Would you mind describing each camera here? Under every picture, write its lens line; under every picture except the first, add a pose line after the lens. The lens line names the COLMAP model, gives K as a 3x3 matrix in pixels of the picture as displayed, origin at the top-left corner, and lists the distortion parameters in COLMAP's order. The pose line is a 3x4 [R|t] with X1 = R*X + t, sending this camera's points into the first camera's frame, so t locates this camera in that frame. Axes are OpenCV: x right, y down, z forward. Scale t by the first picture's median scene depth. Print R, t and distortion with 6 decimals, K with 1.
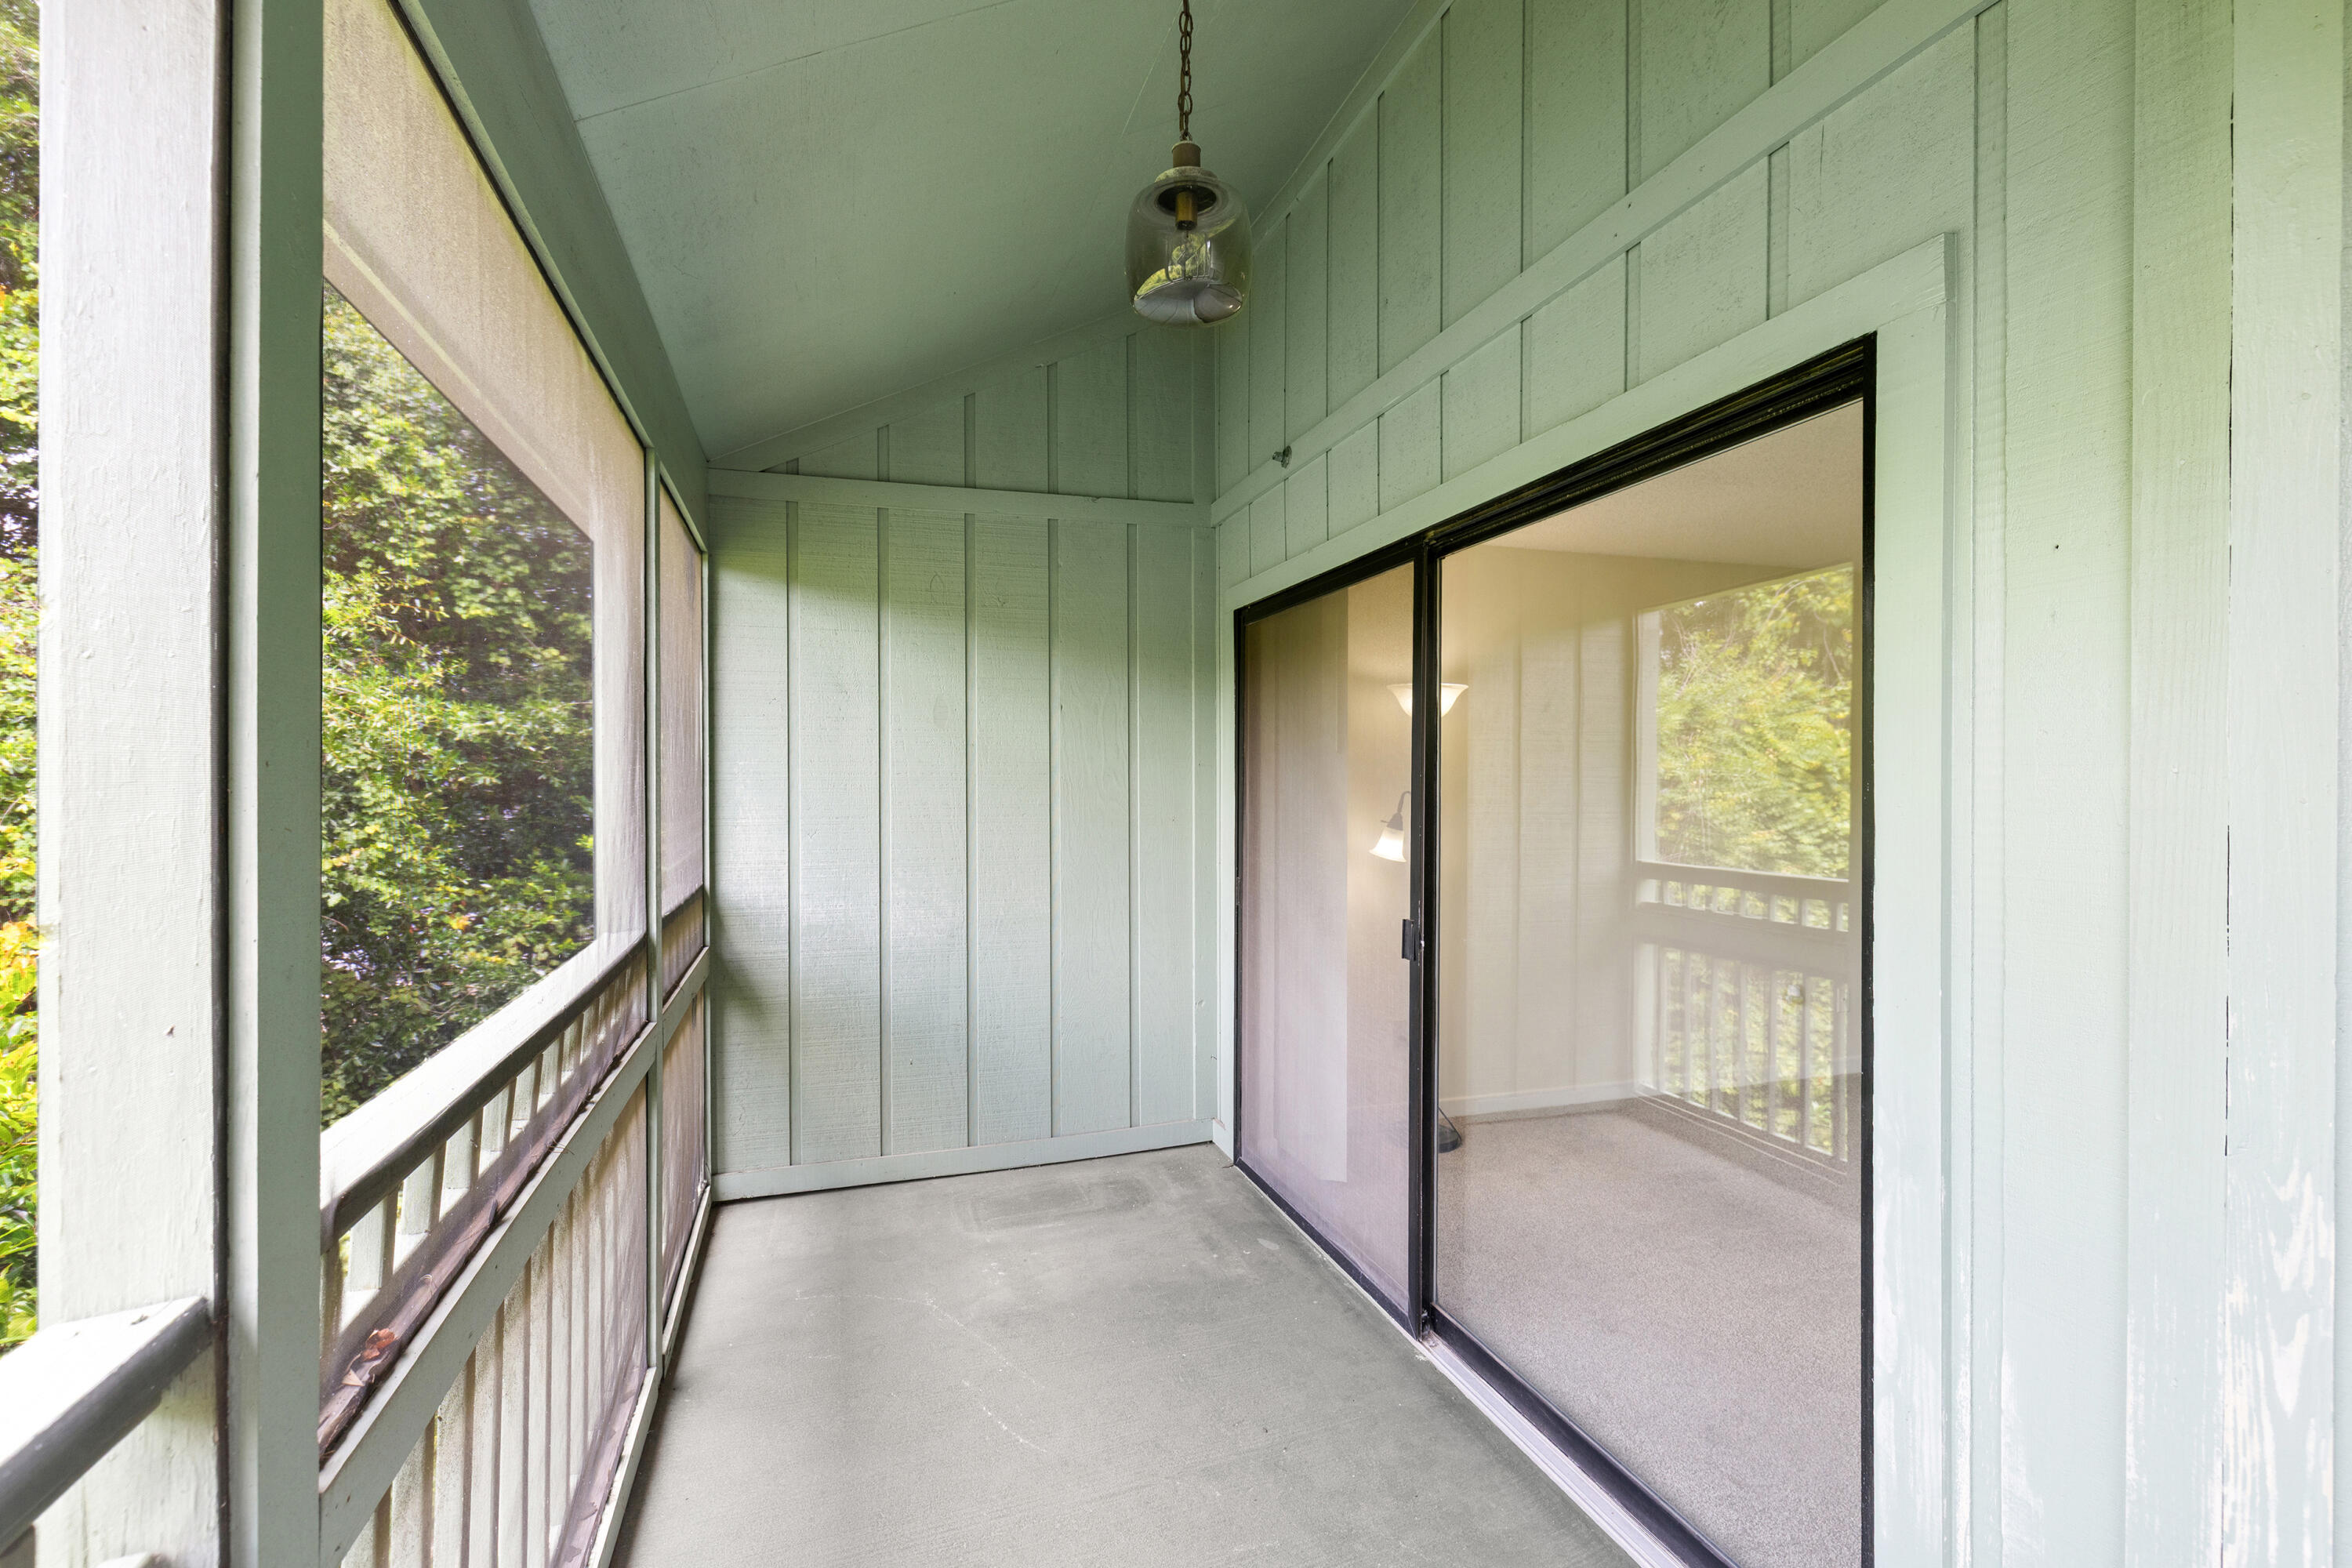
lens RADIAL K [[1012.2, 0, 1174.3], [0, 1012.2, 774.3], [0, 0, 1]] dist [0.001665, 0.000418]
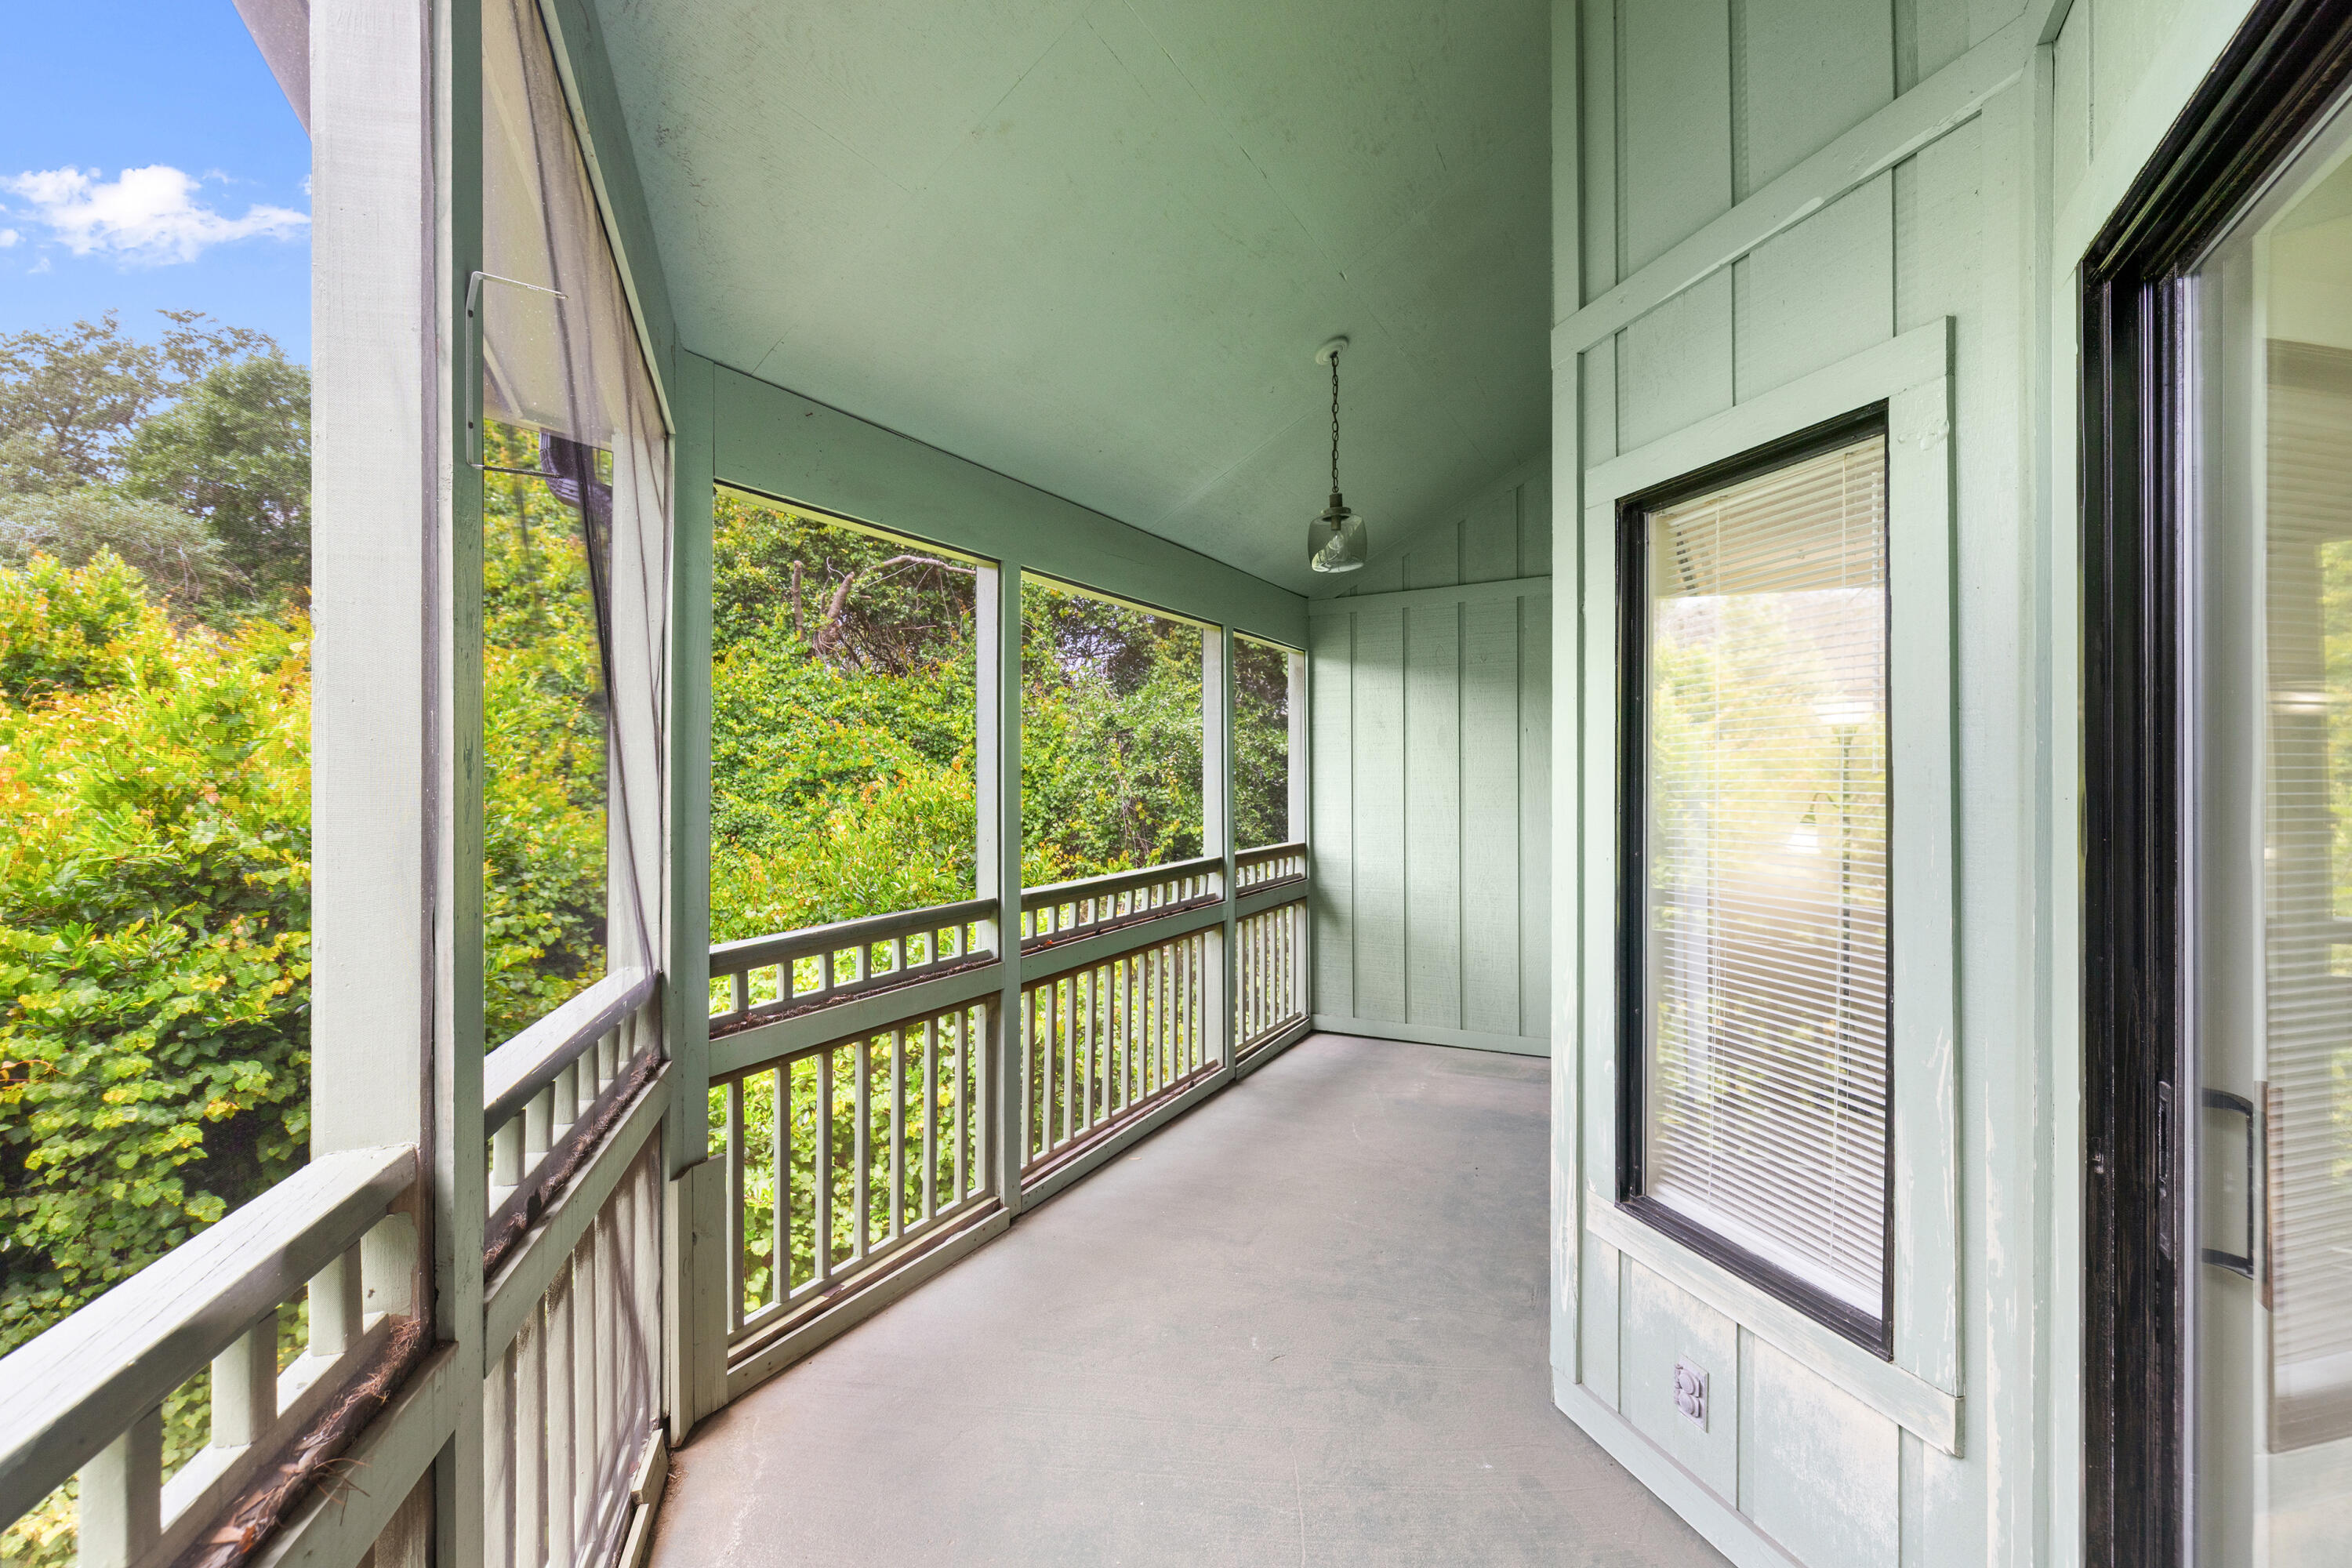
lens RADIAL K [[1005.8, 0, 1151.1], [0, 1005.8, 758.5], [0, 0, 1]] dist [0.007992, 0.000407]
pose [[0.665114, -0.013950, -0.746612, 0.616575], [0.001259, 0.999845, -0.017559, -0.003937], [0.746741, 0.010739, 0.665028, -0.328060]]
